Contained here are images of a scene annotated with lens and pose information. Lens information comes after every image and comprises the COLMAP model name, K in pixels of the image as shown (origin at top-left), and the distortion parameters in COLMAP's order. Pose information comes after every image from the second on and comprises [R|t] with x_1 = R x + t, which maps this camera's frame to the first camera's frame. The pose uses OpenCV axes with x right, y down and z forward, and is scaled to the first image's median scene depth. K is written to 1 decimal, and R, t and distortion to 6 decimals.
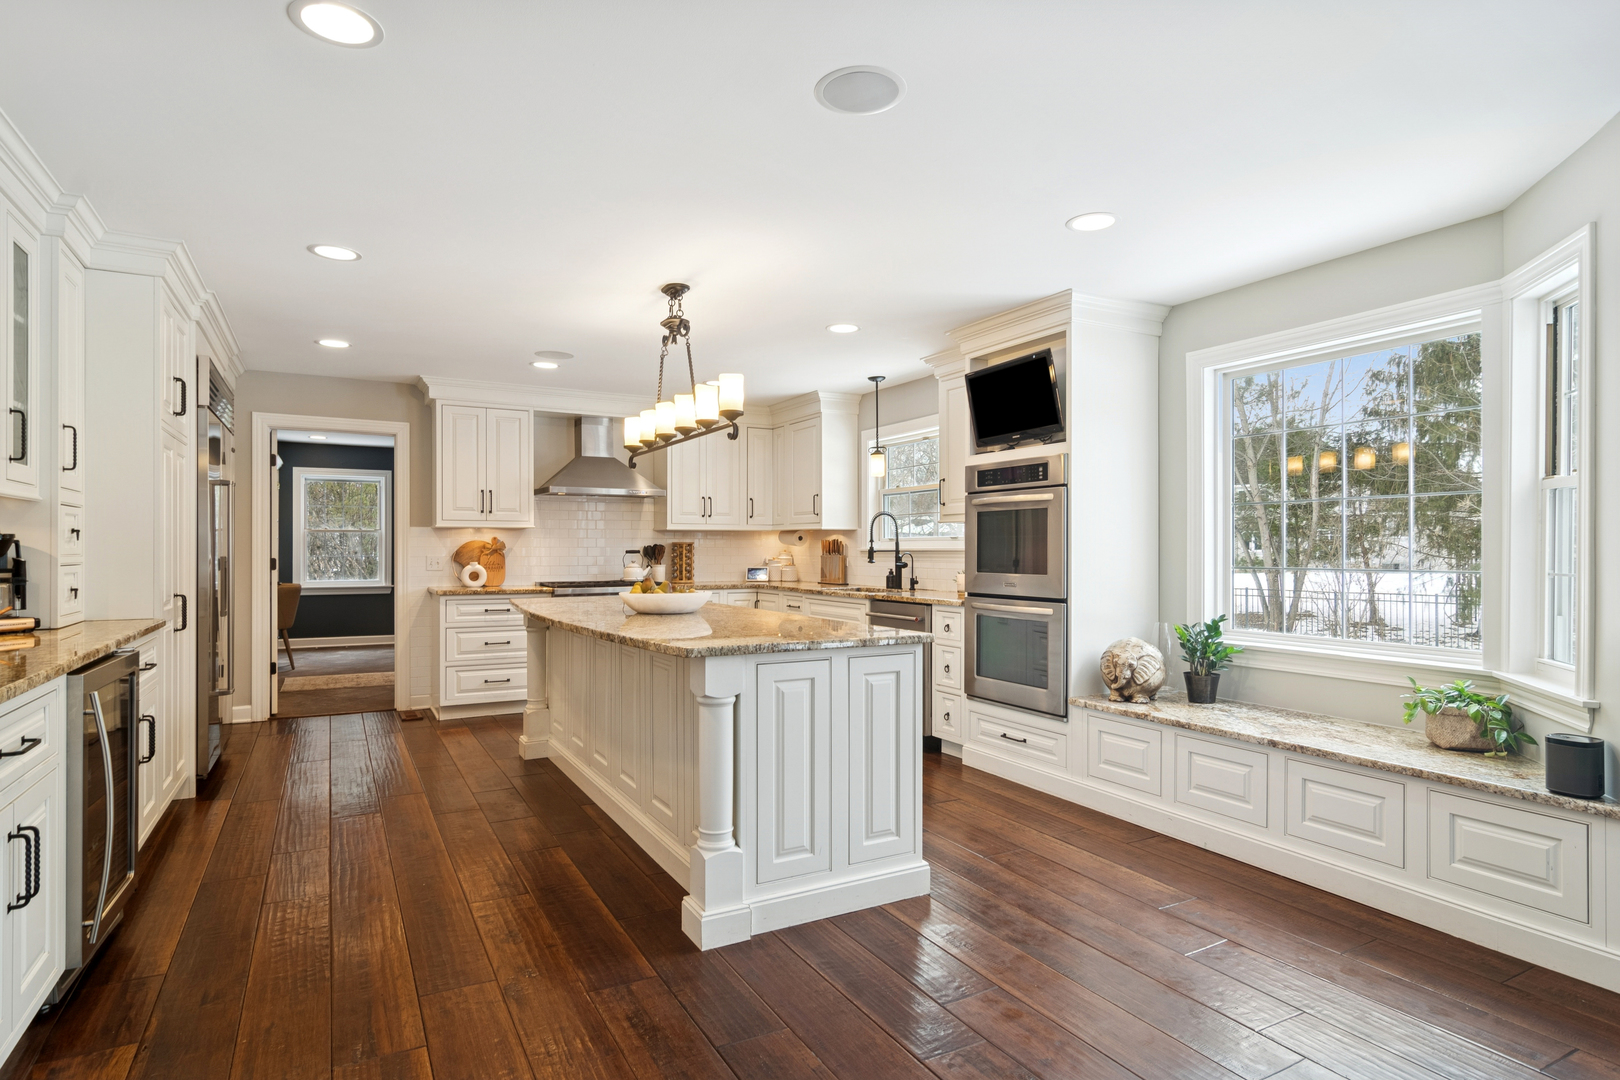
lens RADIAL K [[875.5, 0, 807.7], [0, 875.5, 547.3], [0, 0, 1]] dist [-0.017525, 0.000044]
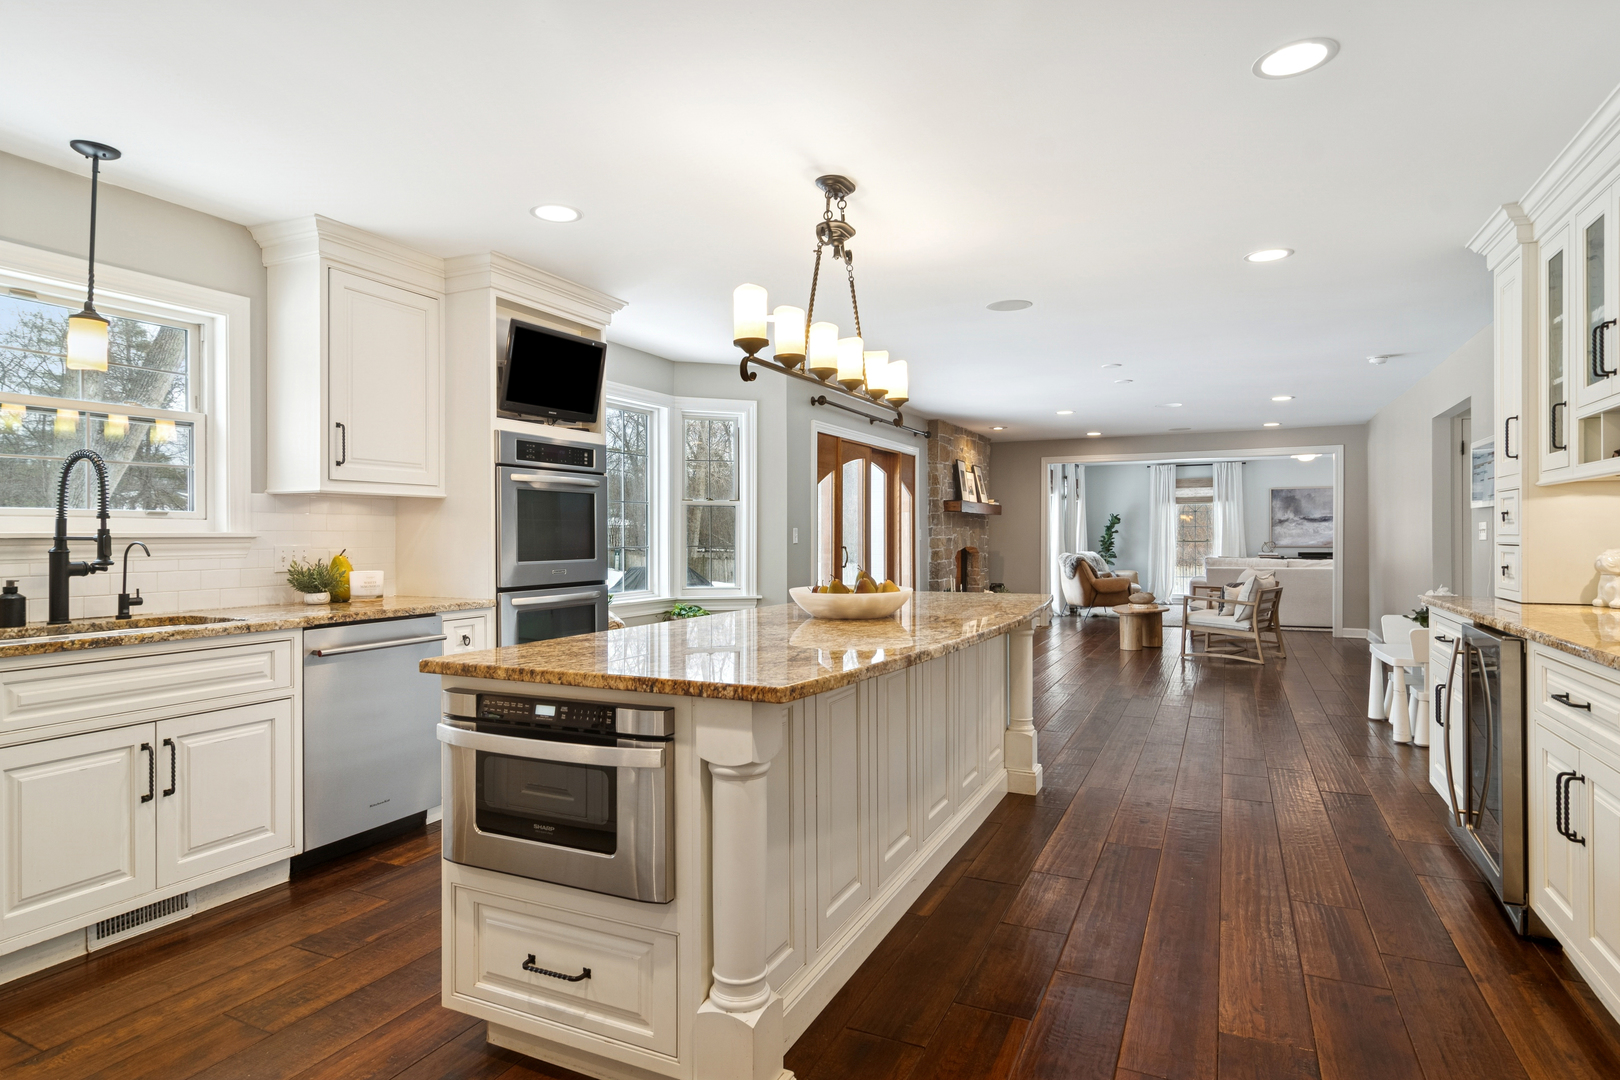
lens RADIAL K [[875.5, 0, 811.5], [0, 875.5, 539.2], [0, 0, 1]] dist [-0.017525, 0.000044]
pose [[-0.587032, -0.002232, 0.809561, -0.658040], [0.002009, 0.999989, 0.004214, 0.004113], [-0.809561, 0.004101, -0.587021, 1.288571]]
